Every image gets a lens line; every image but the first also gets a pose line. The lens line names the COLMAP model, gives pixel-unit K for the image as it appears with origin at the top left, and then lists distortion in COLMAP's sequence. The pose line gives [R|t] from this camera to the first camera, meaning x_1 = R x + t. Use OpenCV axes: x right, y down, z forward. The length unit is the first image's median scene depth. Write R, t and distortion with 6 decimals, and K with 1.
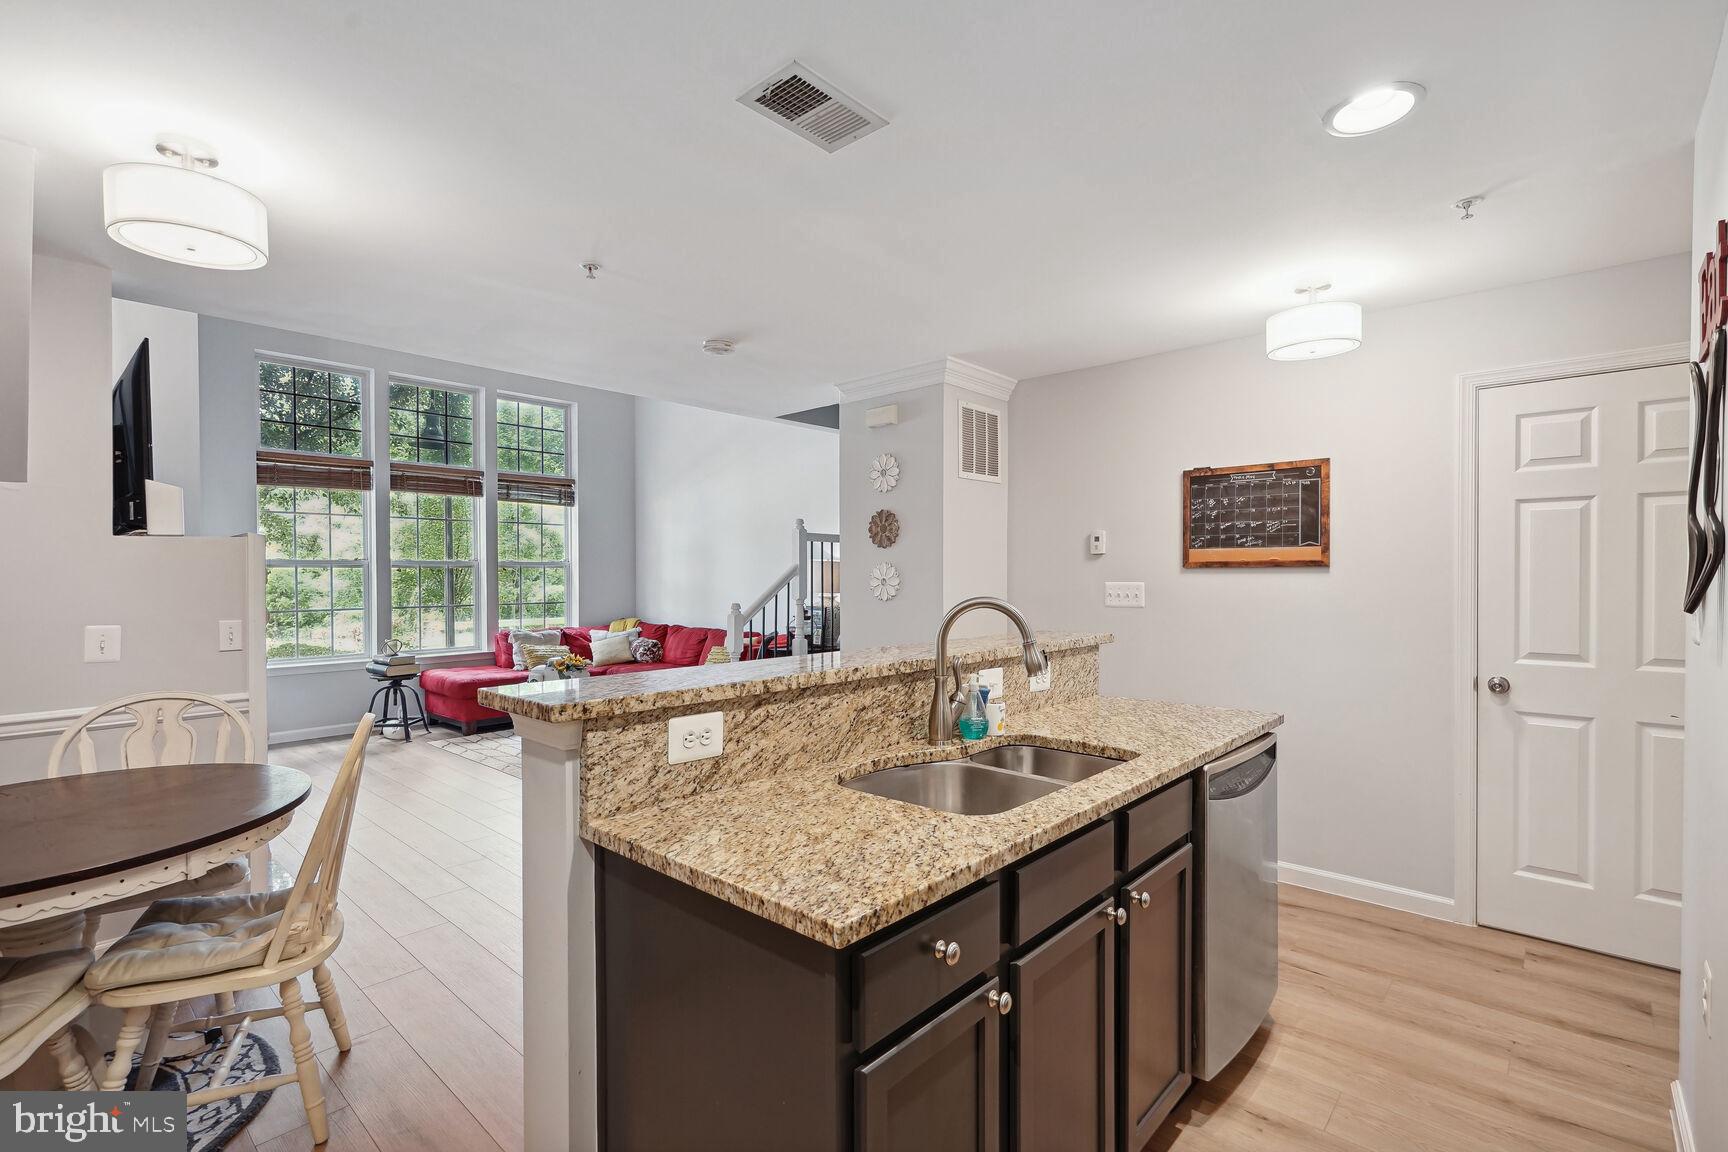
lens RADIAL K [[786.2, 0, 870.5], [0, 786.2, 580.4], [0, 0, 1]] dist [-0.001287, 0.000171]
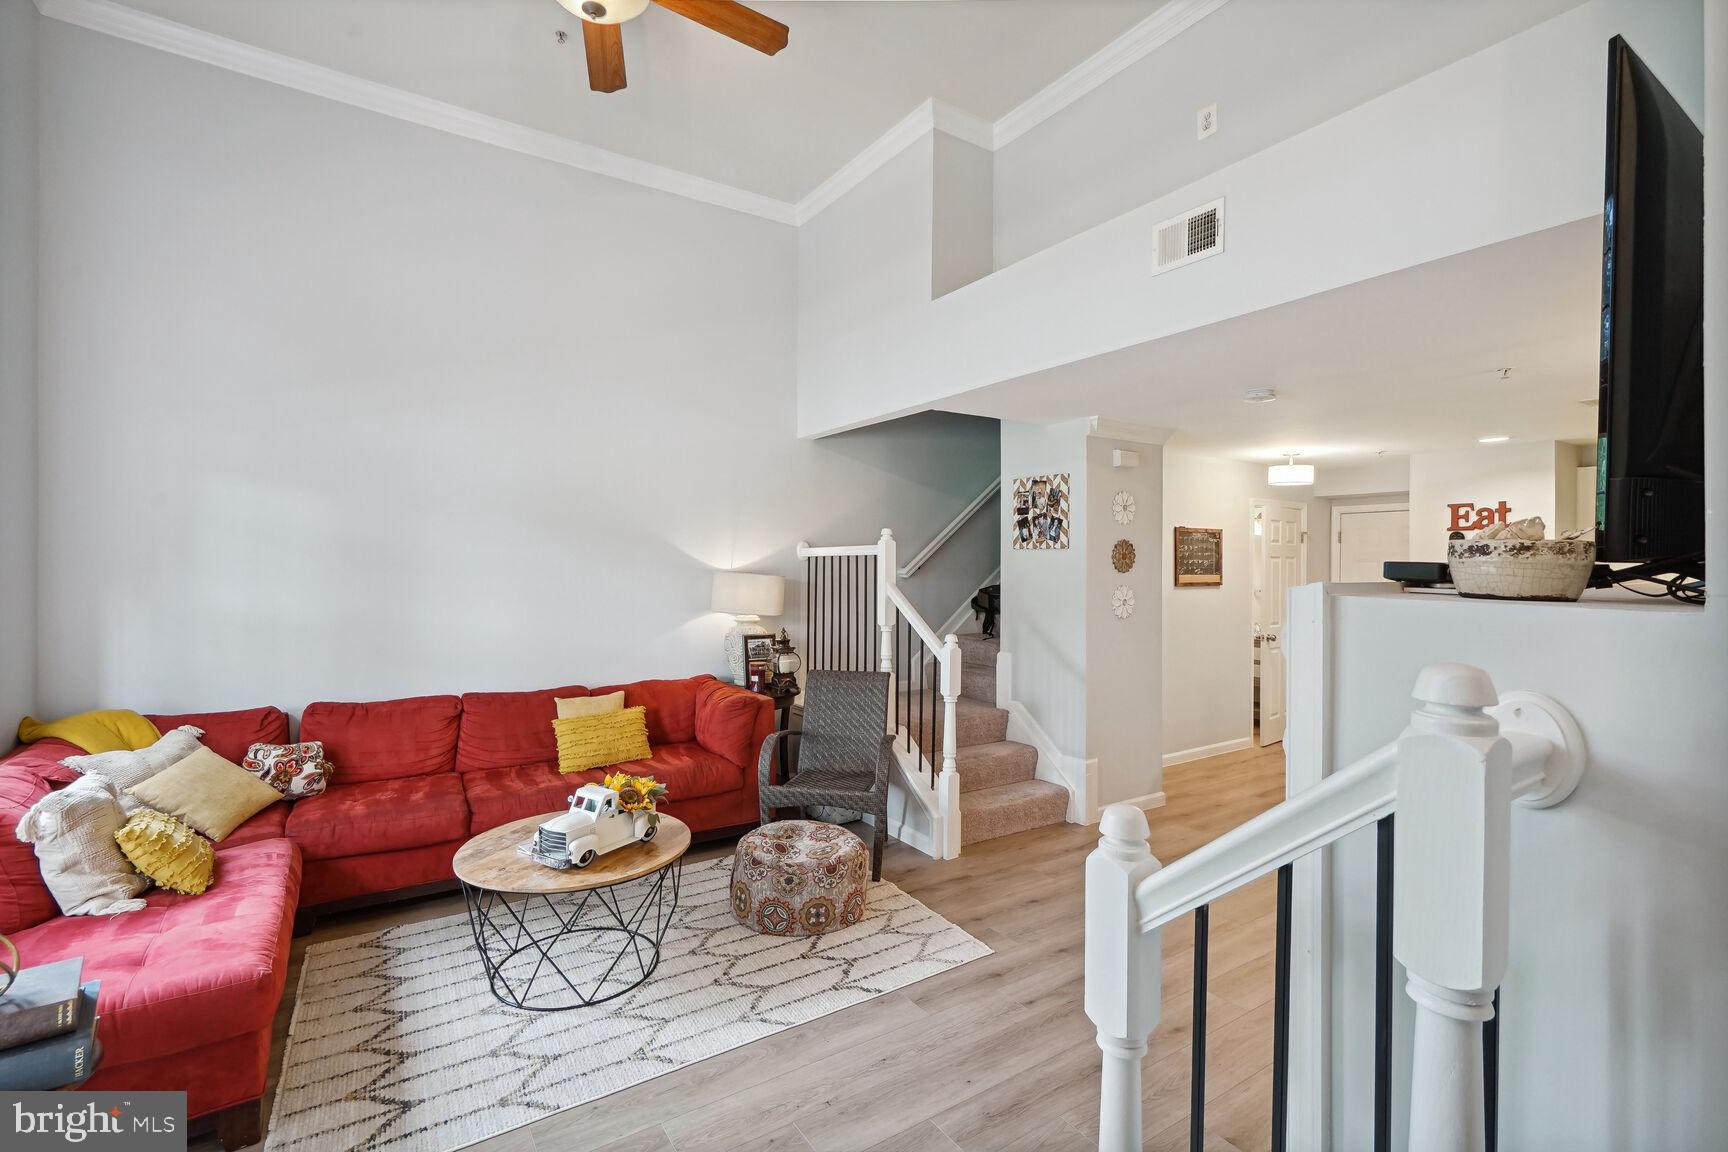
lens RADIAL K [[774.4, 0, 862.2], [0, 774.4, 575.8], [0, 0, 1]] dist [-0.002715, 0.000928]
pose [[0.253129, -0.011955, 0.967359, -1.451657], [0.000539, 0.999925, 0.012217, -0.063922], [-0.967432, -0.002571, 0.253116, 1.342526]]
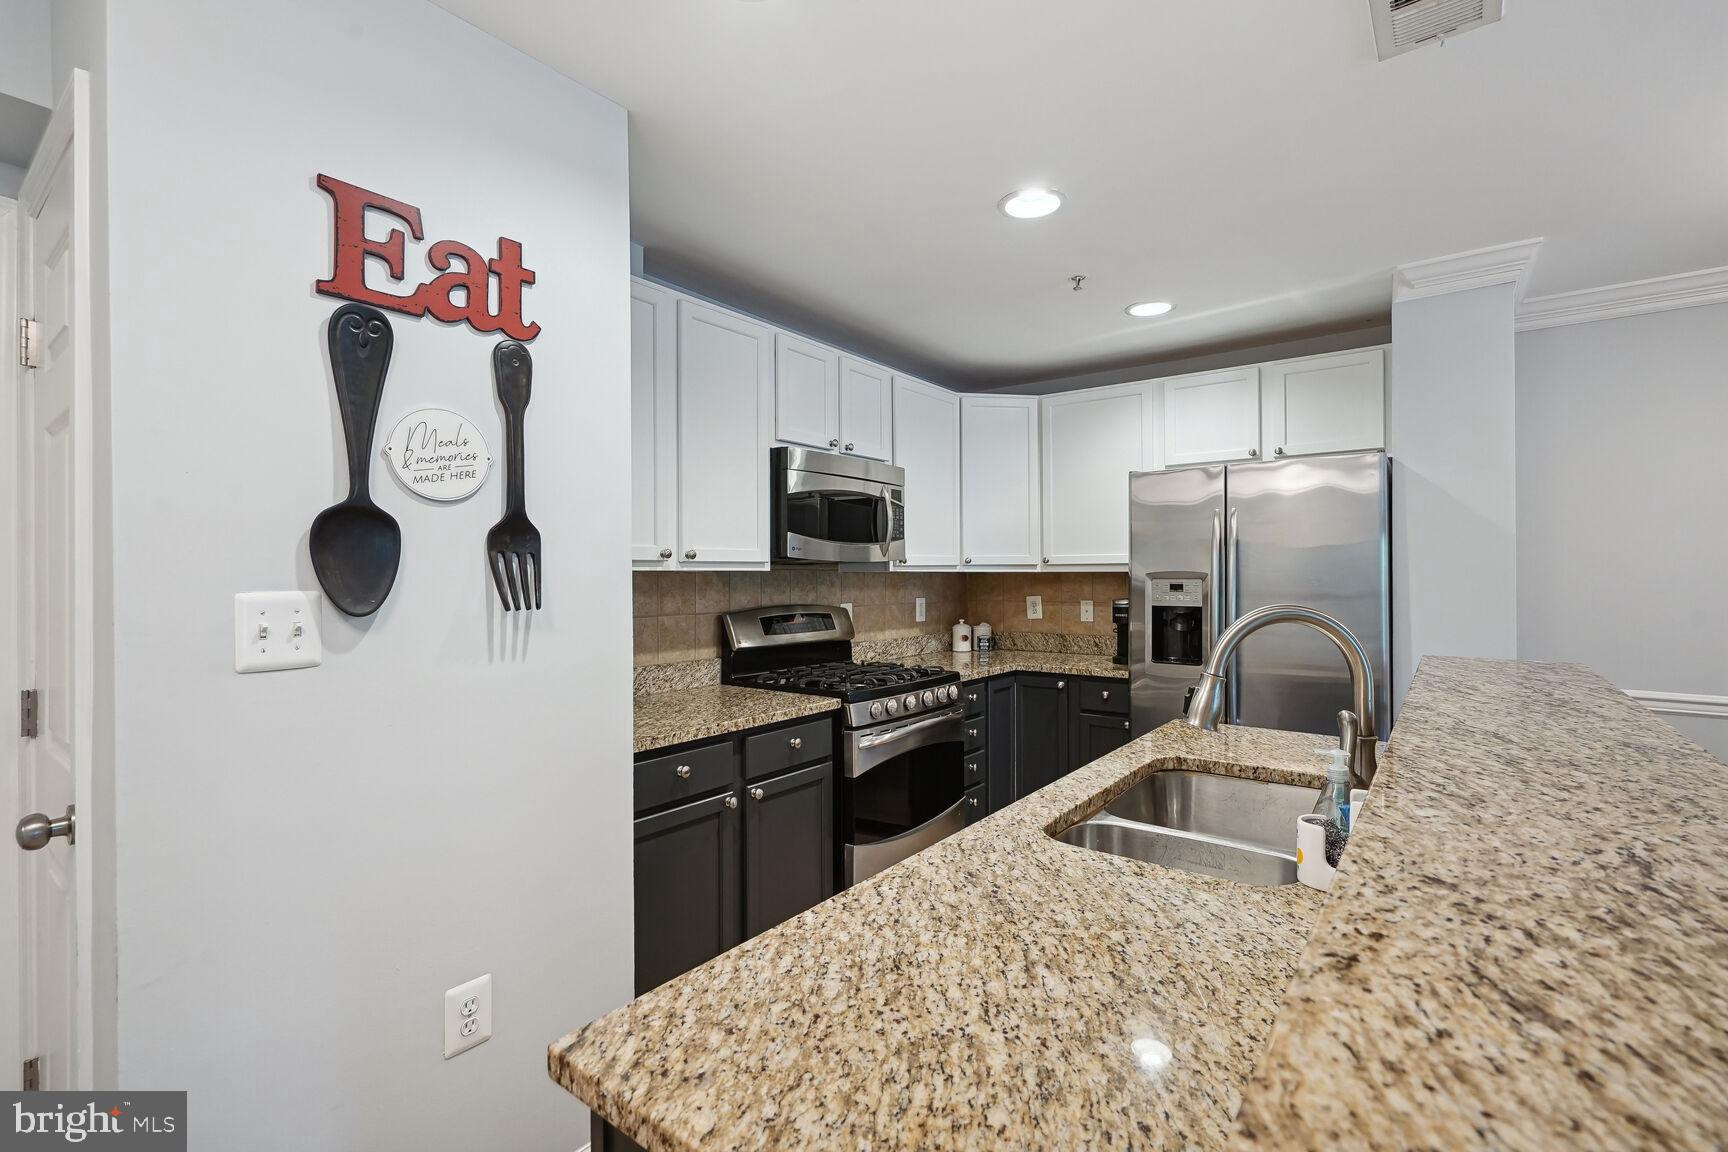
lens RADIAL K [[774.4, 0, 862.2], [0, 774.4, 575.8], [0, 0, 1]] dist [-0.002715, 0.000928]
pose [[-0.997627, 0.004622, -0.068698, 0.303723], [0.003865, 0.999930, 0.011139, -0.005641], [0.068745, 0.010847, -0.997575, 0.920632]]
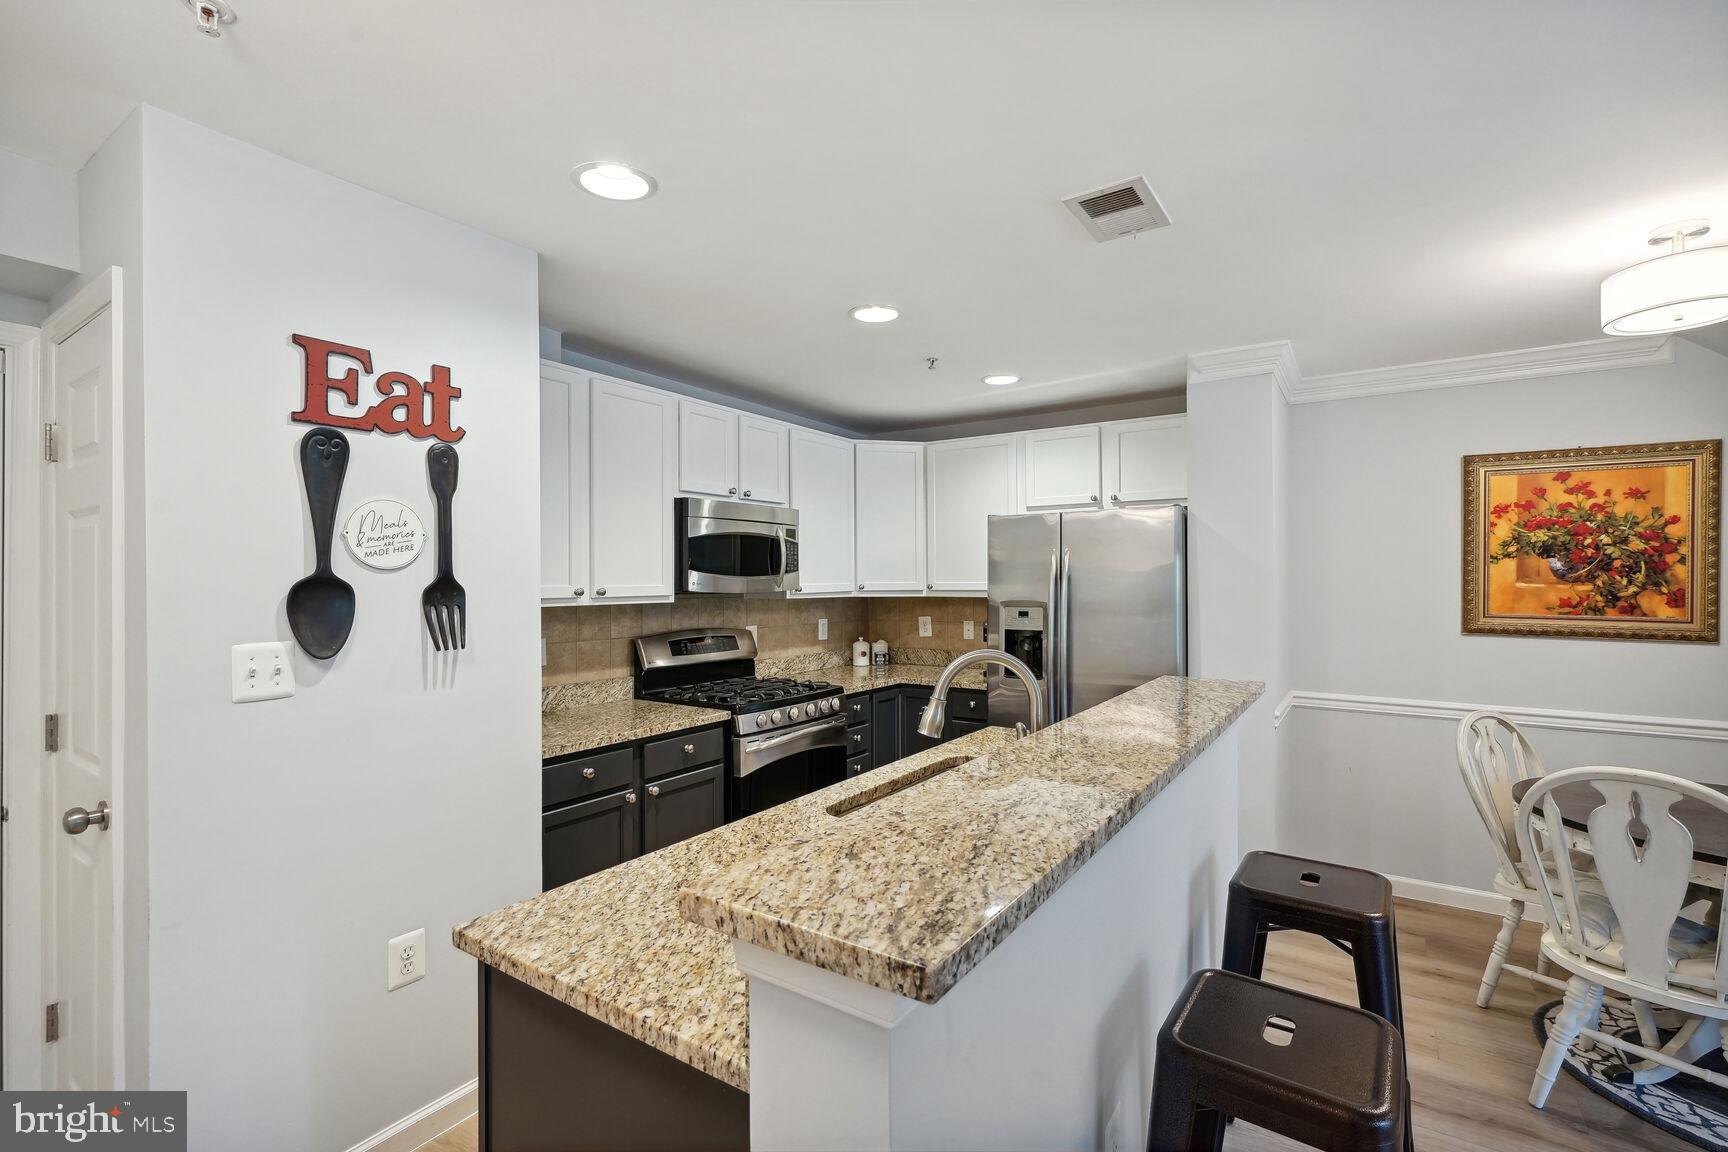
lens RADIAL K [[771.2, 0, 860.9], [0, 771.2, 579.3], [0, 0, 1]] dist [-0.000866, 0.000118]
pose [[-0.992011, 0.003801, -0.126097, 0.232924], [0.002664, 0.999954, 0.009190, -0.040031], [0.126126, 0.008781, -0.991975, 1.081148]]
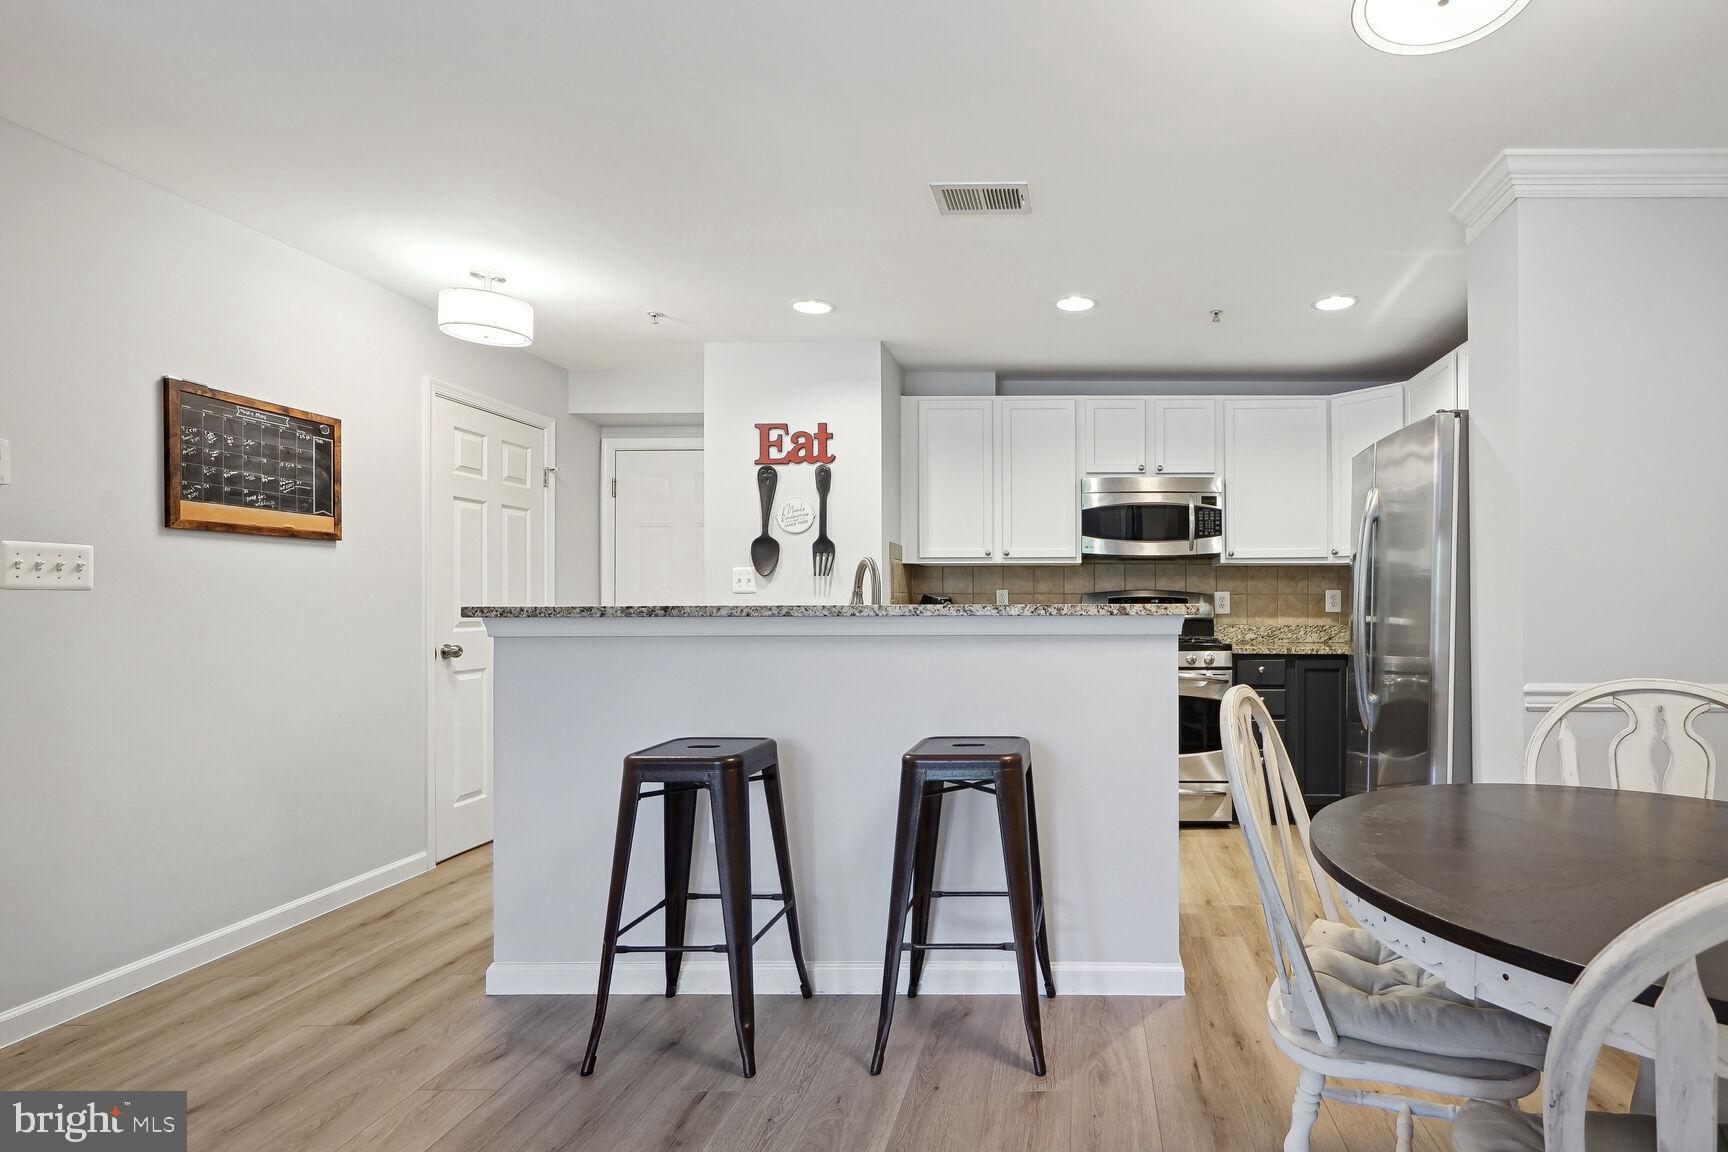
lens RADIAL K [[854.3, 0, 1069.8], [0, 854.3, 608.5], [0, 0, 1]] dist [-0.010006, 0.001275]
pose [[-0.657530, -0.001825, 0.753426, -0.678043], [0.009848, 0.999891, 0.011017, 0.055652], [-0.753364, 0.014664, -0.657440, 0.987245]]
